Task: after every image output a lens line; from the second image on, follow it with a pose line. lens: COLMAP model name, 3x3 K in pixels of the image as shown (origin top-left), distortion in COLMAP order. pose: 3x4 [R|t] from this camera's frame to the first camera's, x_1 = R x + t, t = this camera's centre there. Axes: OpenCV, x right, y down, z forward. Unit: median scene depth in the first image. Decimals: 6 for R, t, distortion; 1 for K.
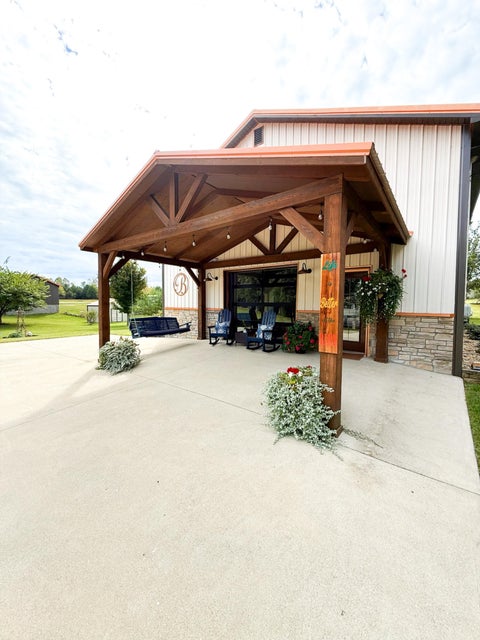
lens RADIAL K [[255.3, 0, 240.0], [0, 255.3, 320.0], [0, 0, 1]] dist [-0.000623, -0.000095]
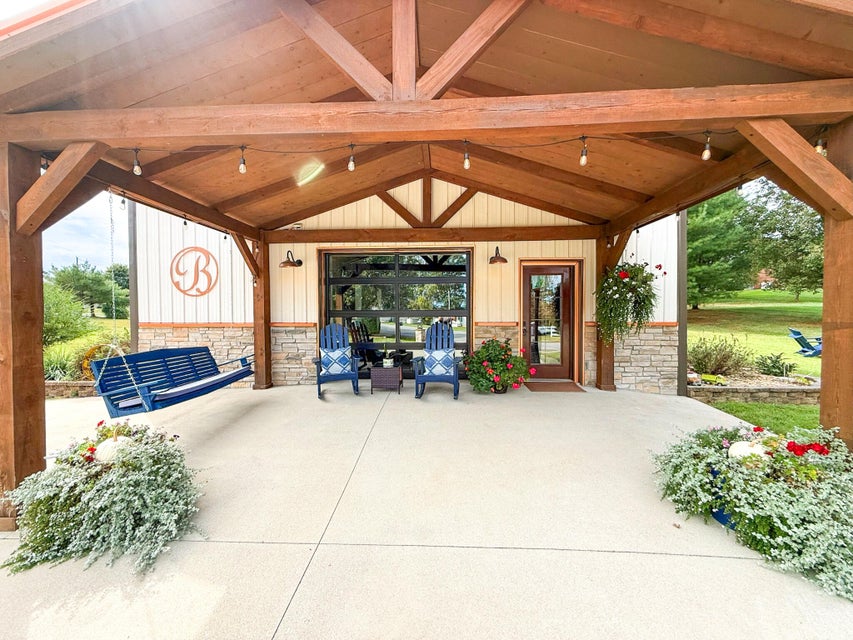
lens RADIAL K [[340.3, 0, 426.5], [0, 340.3, 320.0], [0, 0, 1]] dist [-0.000623, -0.000095]
pose [[0.821517, -0.023073, 0.569717, -0.319771], [0.044976, 0.998690, -0.024409, -0.027136], [-0.568408, 0.045676, 0.821478, 0.363681]]
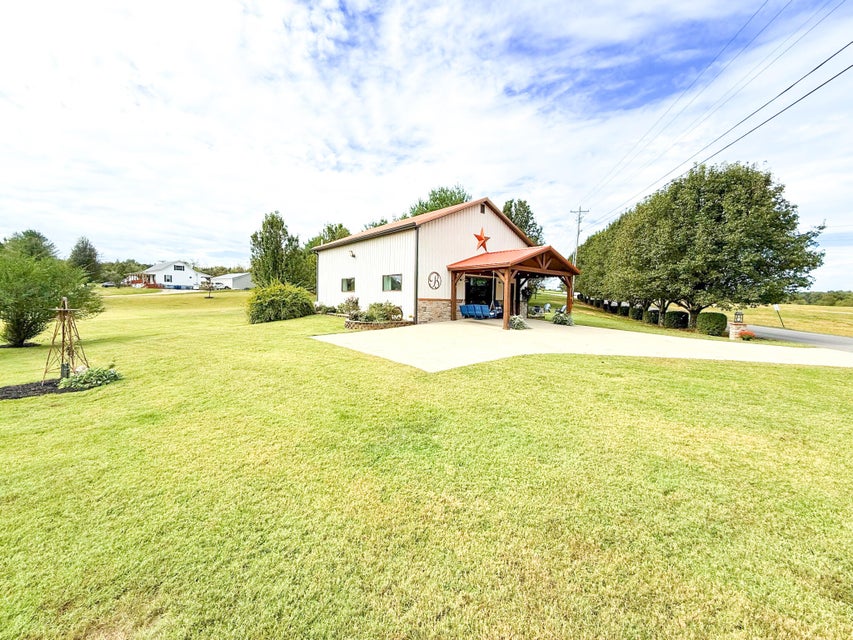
lens RADIAL K [[340.3, 0, 426.5], [0, 340.3, 320.0], [0, 0, 1]] dist [-0.000623, -0.000095]
pose [[0.236681, -0.053517, 0.970112, -2.588609], [0.062243, 0.997266, 0.039830, -0.015879], [-0.969591, 0.050956, 0.239365, 0.848056]]
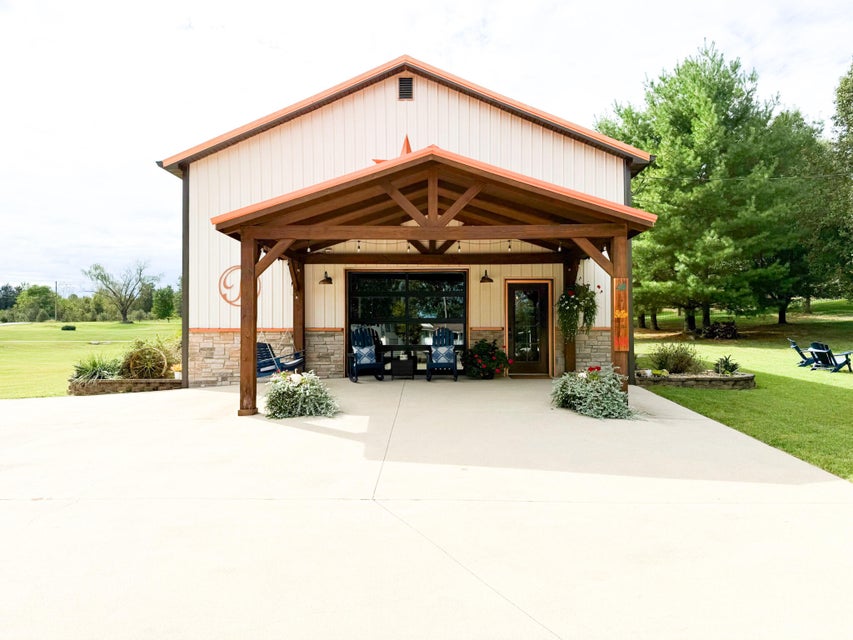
lens RADIAL K [[590.7, 0, 426.5], [0, 590.7, 320.0], [0, 0, 1]] dist [0.190935, -0.000146]
pose [[0.800437, 0.002344, 0.599412, -0.917171], [0.045509, 0.996868, -0.064670, 0.047655], [-0.597687, 0.079042, 0.797824, -0.357563]]
